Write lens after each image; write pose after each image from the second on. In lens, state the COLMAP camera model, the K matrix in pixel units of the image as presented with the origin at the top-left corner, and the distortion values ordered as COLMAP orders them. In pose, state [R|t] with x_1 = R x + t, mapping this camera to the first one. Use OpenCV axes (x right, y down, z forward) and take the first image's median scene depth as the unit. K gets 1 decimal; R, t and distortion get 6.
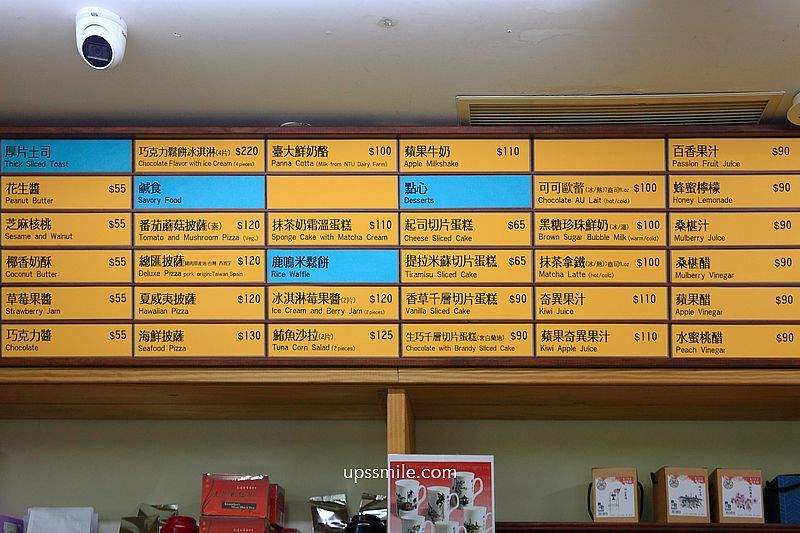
lens RADIAL K [[1003.7, 0, 400.0], [0, 1003.7, 260.8], [0, 0, 1]] dist [0.018365, 0.000000]
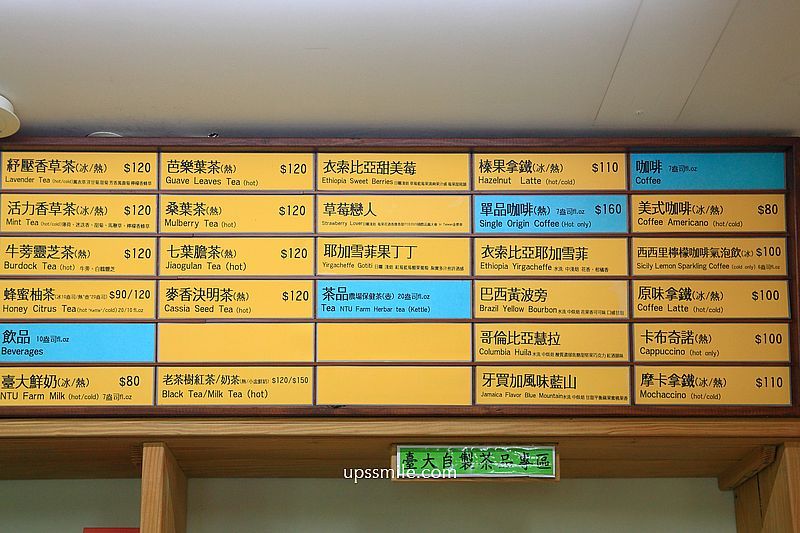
lens RADIAL K [[1158.5, 0, 400.0], [0, 1158.5, 271.5], [0, 0, 1]] dist [0.010676, 0.000000]
pose [[0.999510, -0.000700, 0.031306, 0.171544], [0.001287, 0.999823, -0.018745, 0.000005], [-0.031287, 0.018776, 0.999334, -0.001716]]
